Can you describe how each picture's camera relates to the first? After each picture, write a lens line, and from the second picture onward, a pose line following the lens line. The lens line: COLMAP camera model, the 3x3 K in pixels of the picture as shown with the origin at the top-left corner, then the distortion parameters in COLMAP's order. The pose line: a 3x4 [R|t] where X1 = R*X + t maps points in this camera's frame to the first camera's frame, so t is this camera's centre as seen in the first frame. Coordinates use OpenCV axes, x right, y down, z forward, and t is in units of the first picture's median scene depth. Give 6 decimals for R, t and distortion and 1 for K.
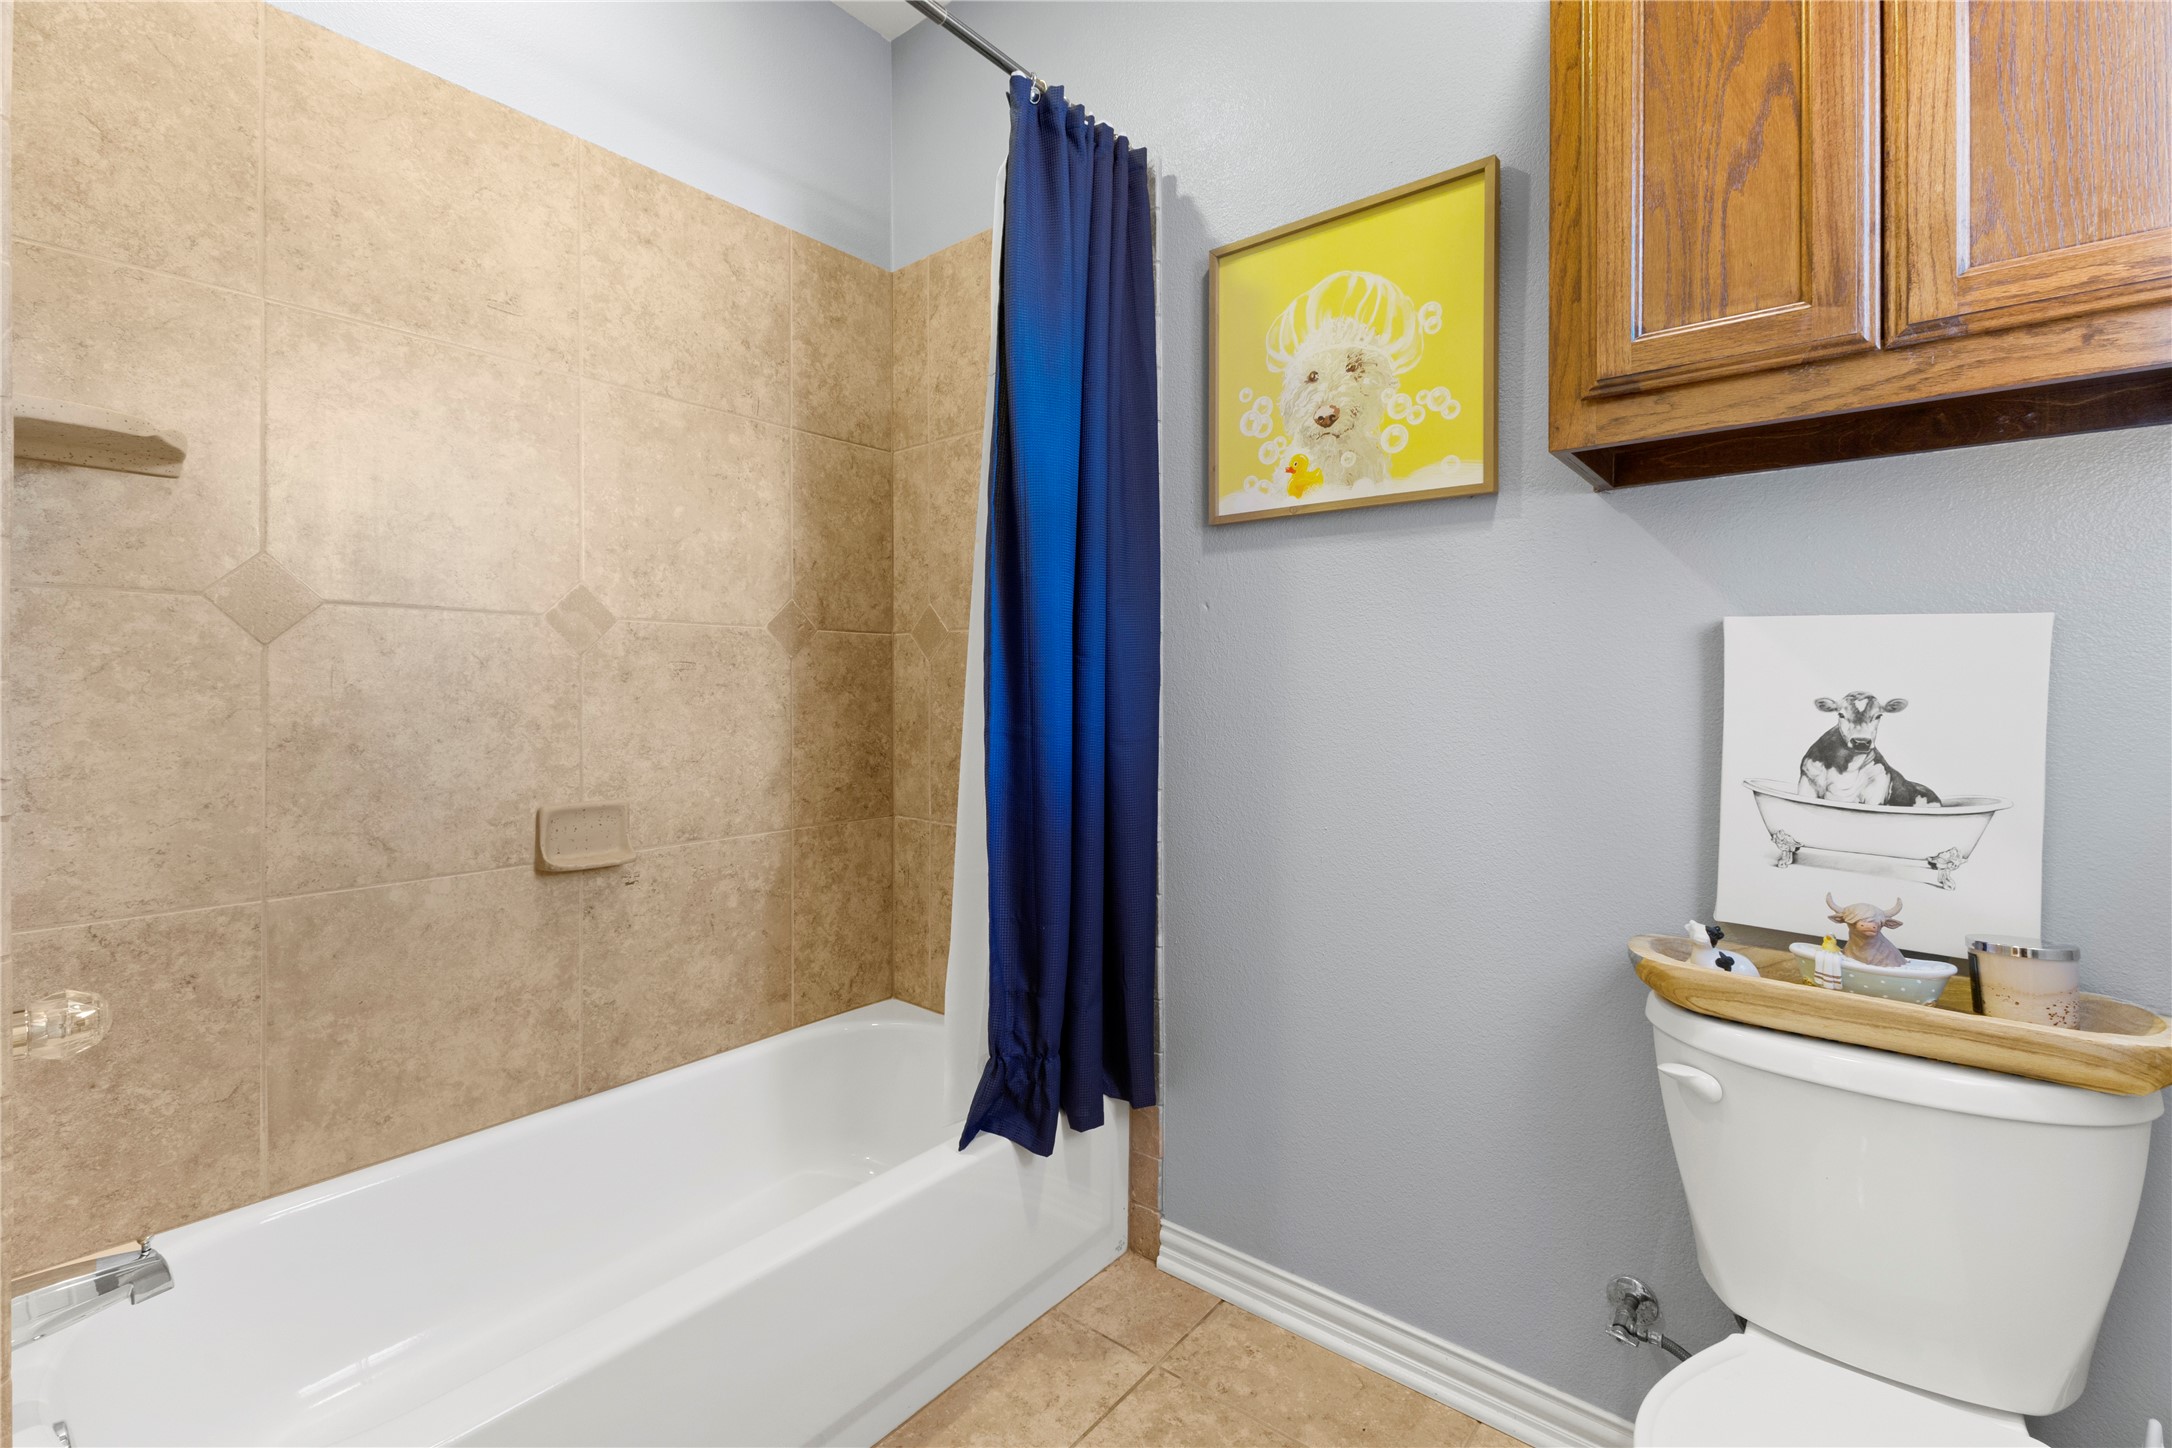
lens RADIAL K [[943.8, 0, 1095.5], [0, 943.8, 681.5], [0, 0, 1]] dist [0.014777, -0.004862]
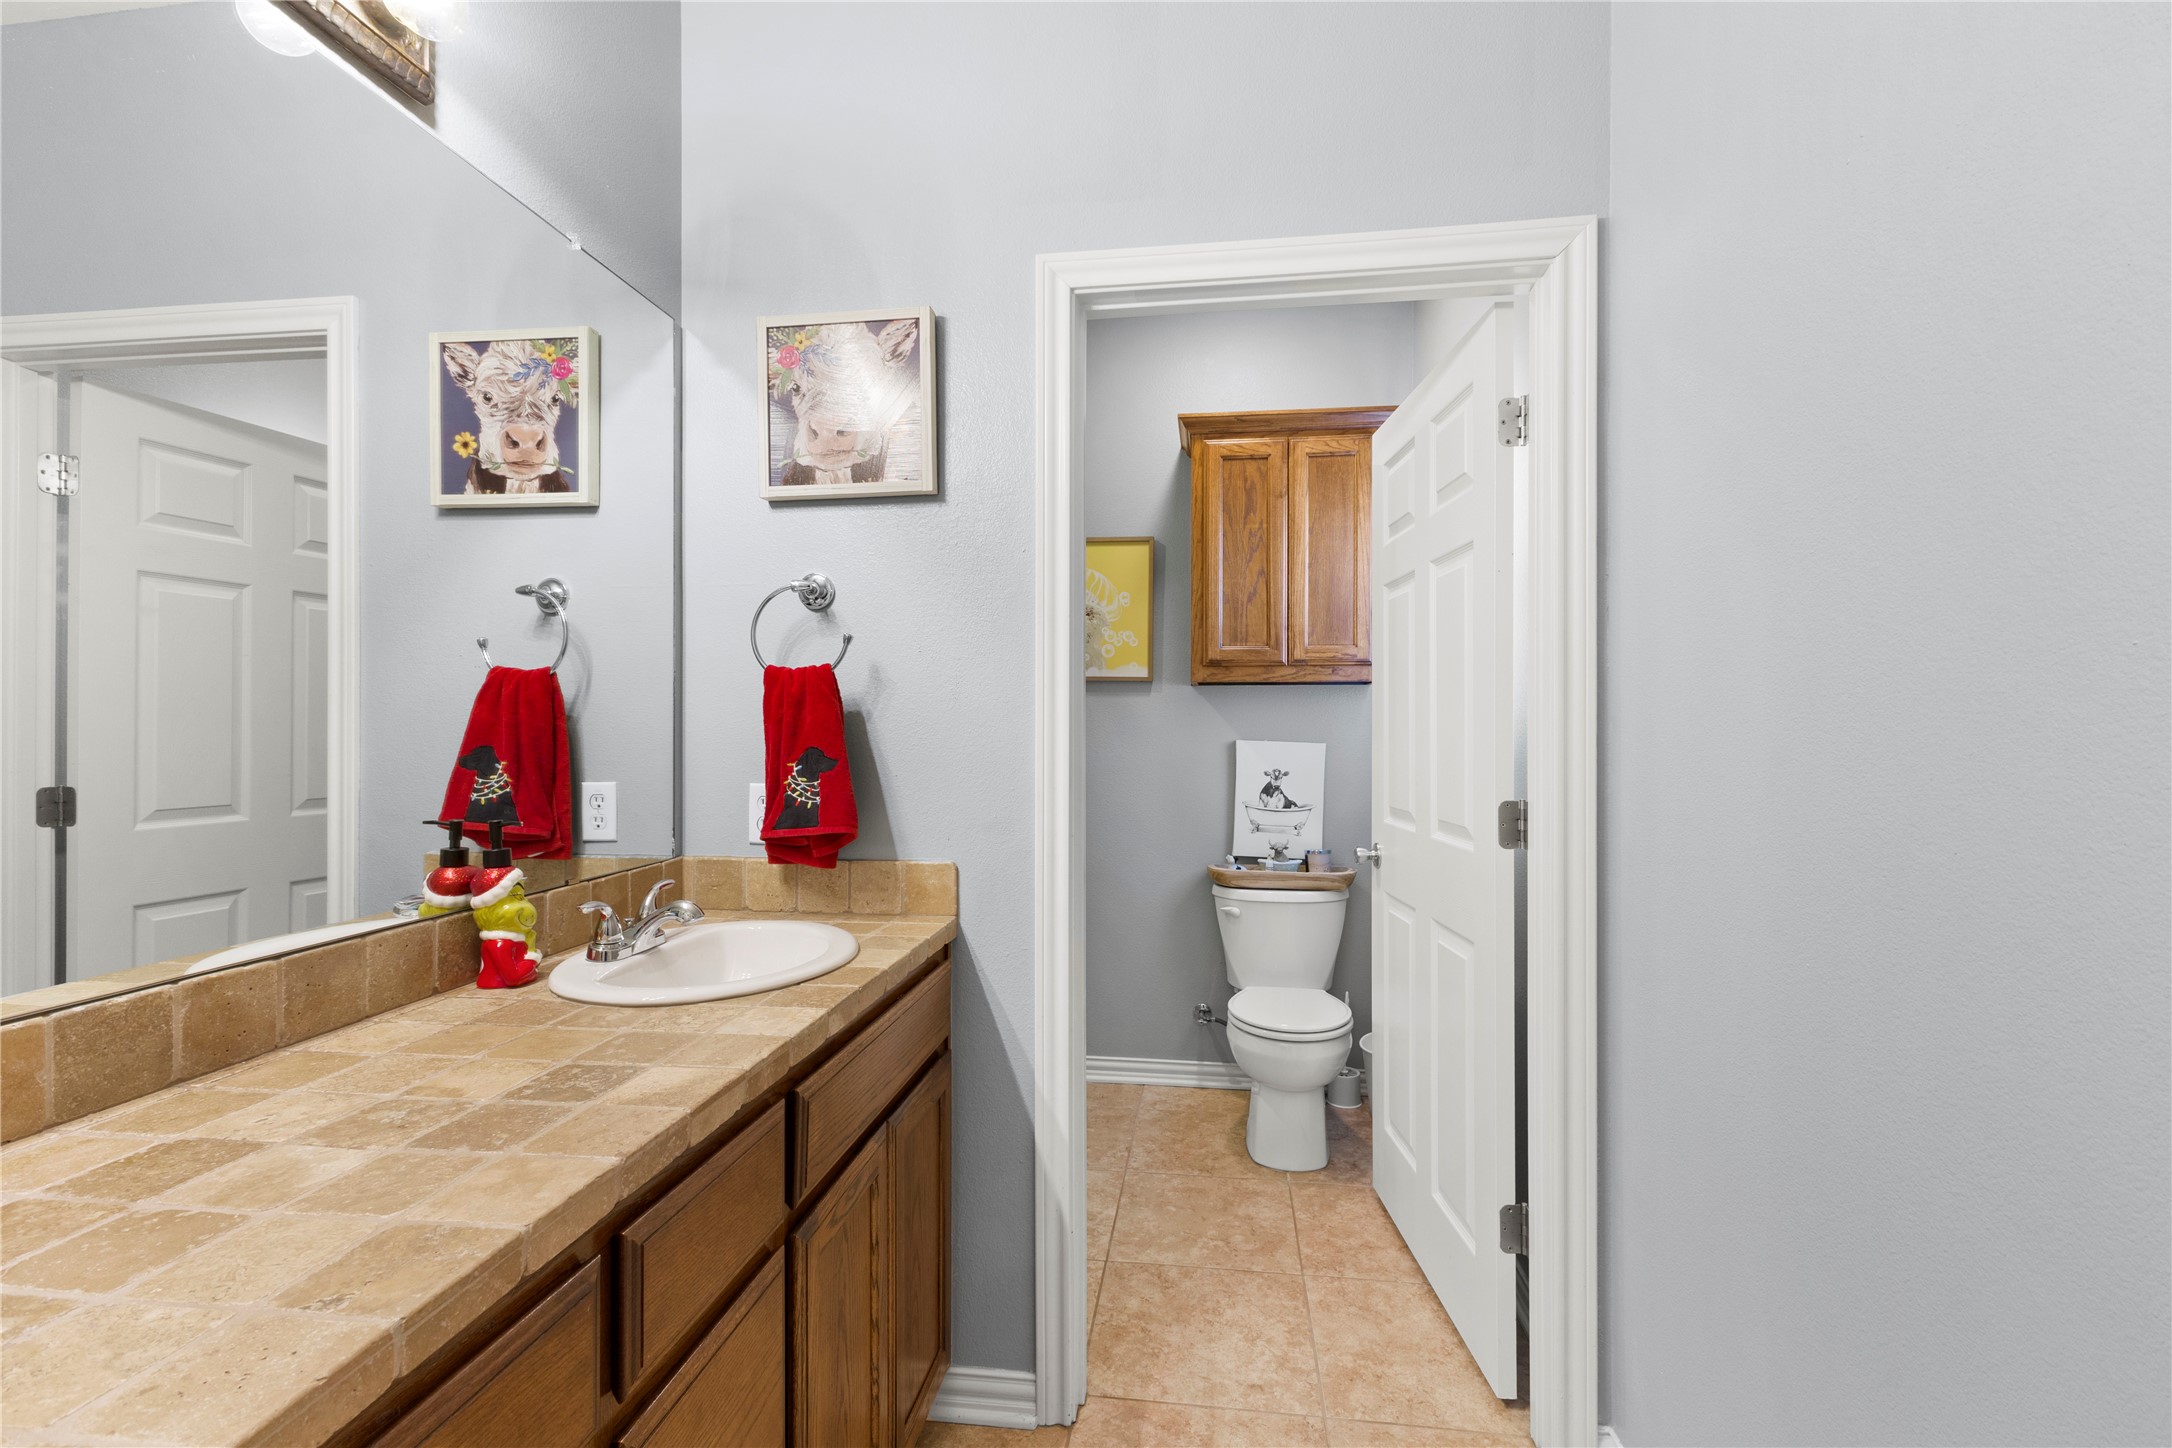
lens RADIAL K [[943.8, 0, 1092.2], [0, 943.8, 724.9], [0, 0, 1]] dist [0.014777, -0.004862]
pose [[0.859100, 0.004448, 0.511789, -1.119561], [-0.006934, 0.999972, 0.002949, -0.126086], [-0.511761, -0.006082, 0.859106, -1.145708]]
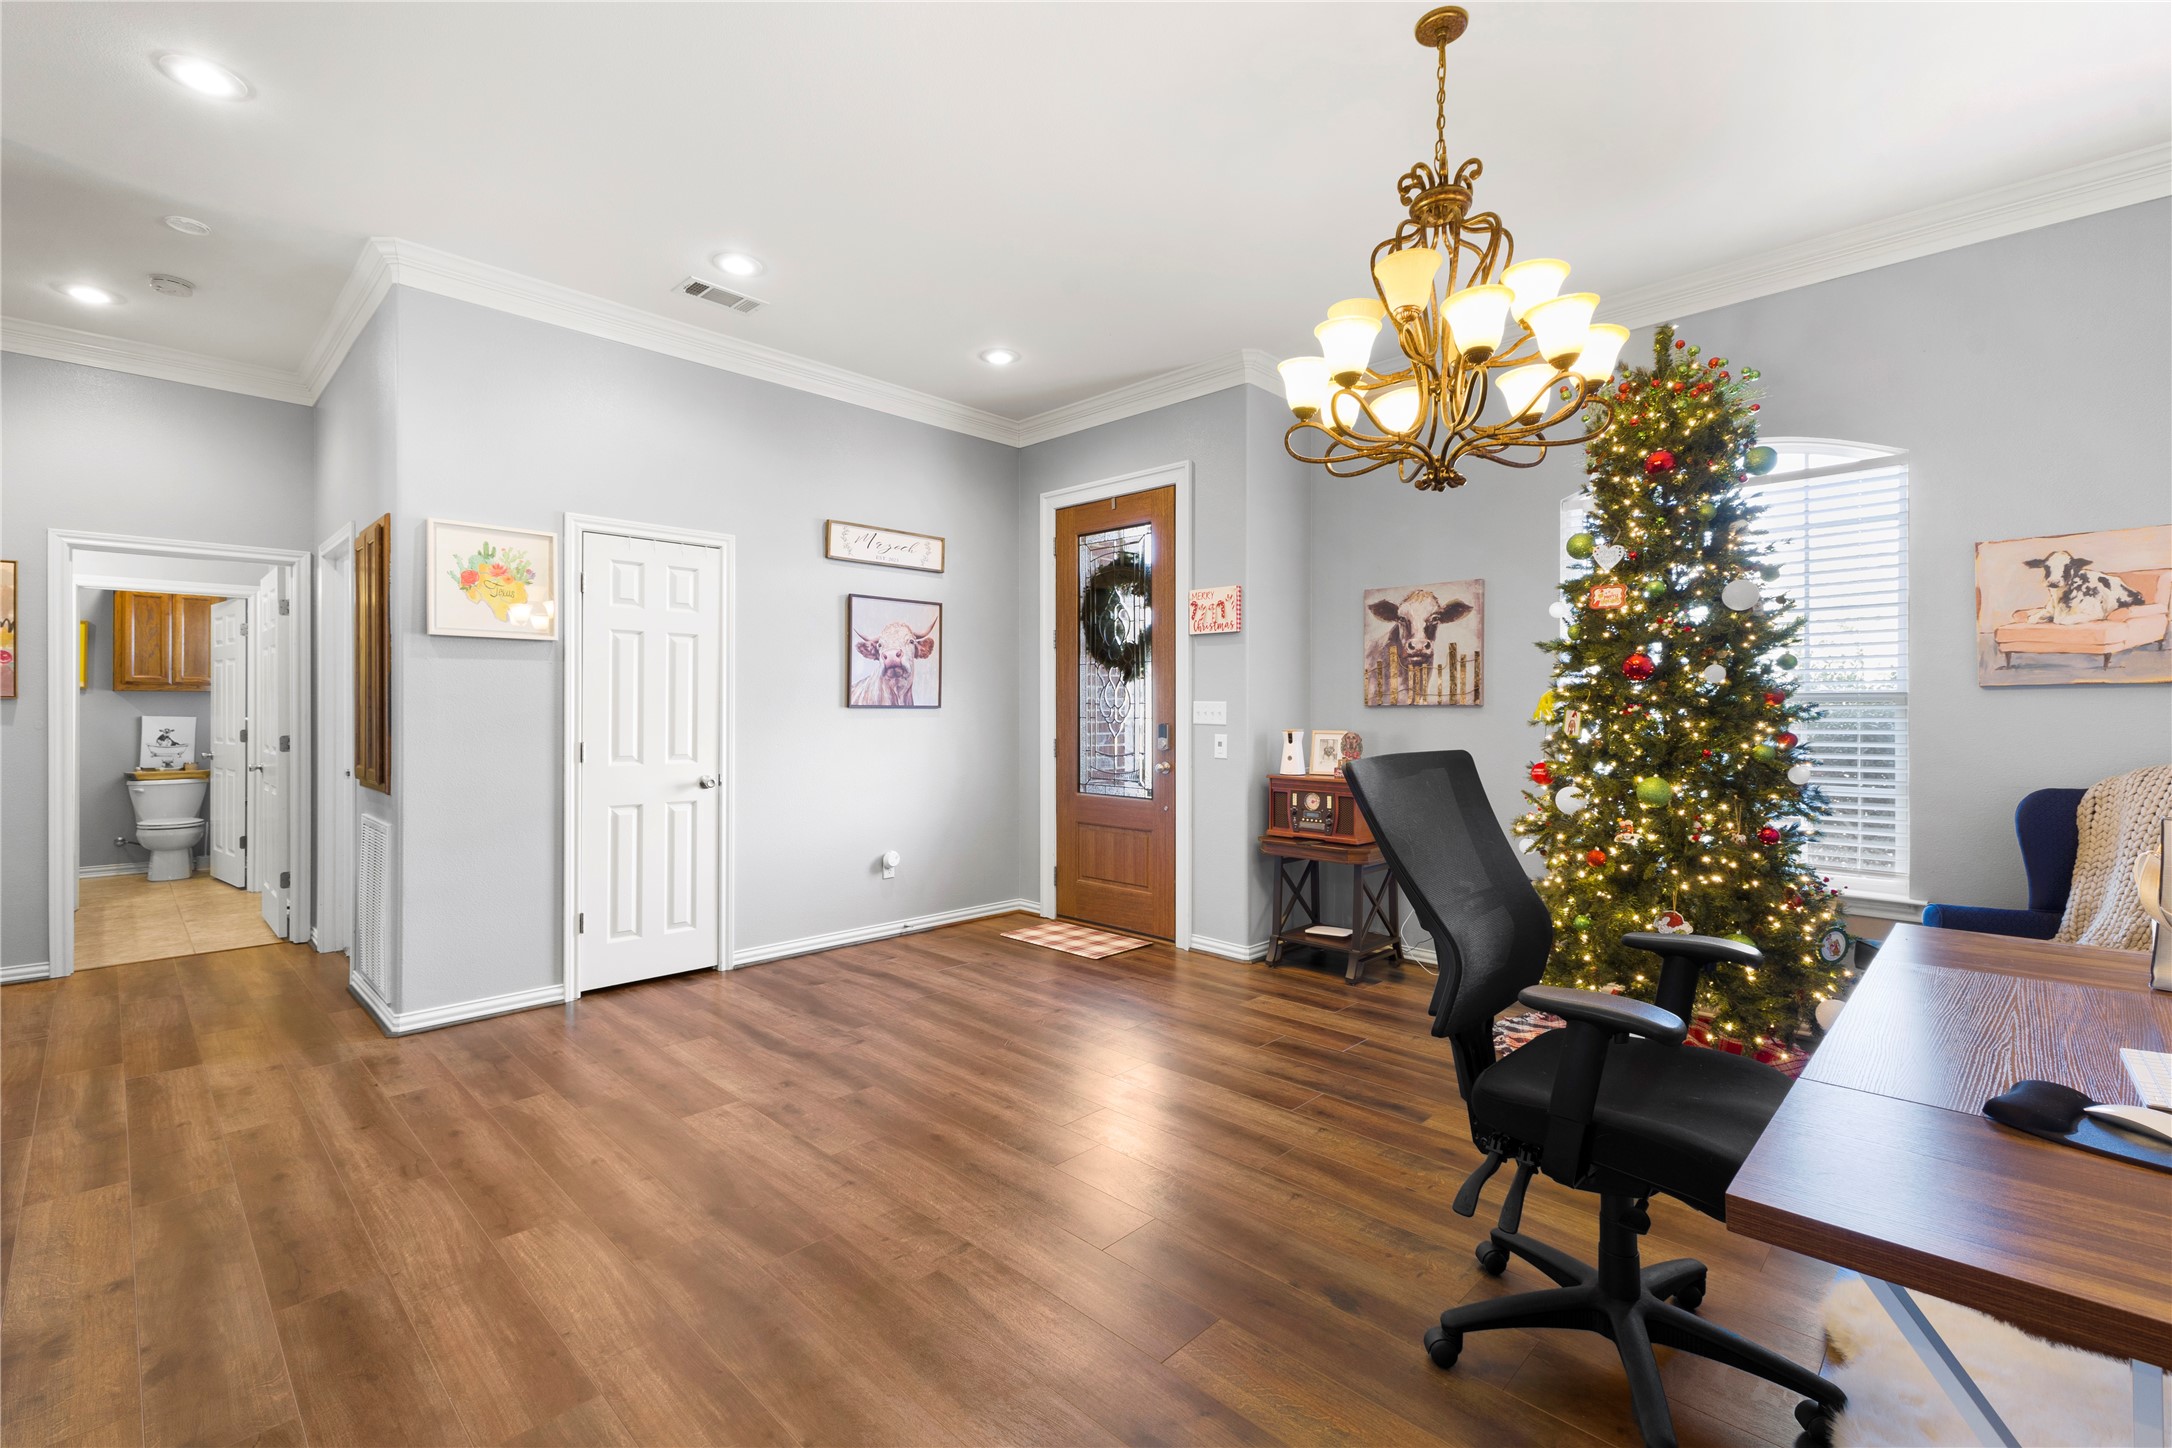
lens RADIAL K [[943.8, 0, 1081.2], [0, 943.8, 708.1], [0, 0, 1]] dist [0.014777, -0.004862]
pose [[0.101291, 0.003219, 0.994852, -5.001380], [-0.008315, 0.999963, -0.002389, -0.163137], [-0.994822, -0.008031, 0.101314, -5.825777]]
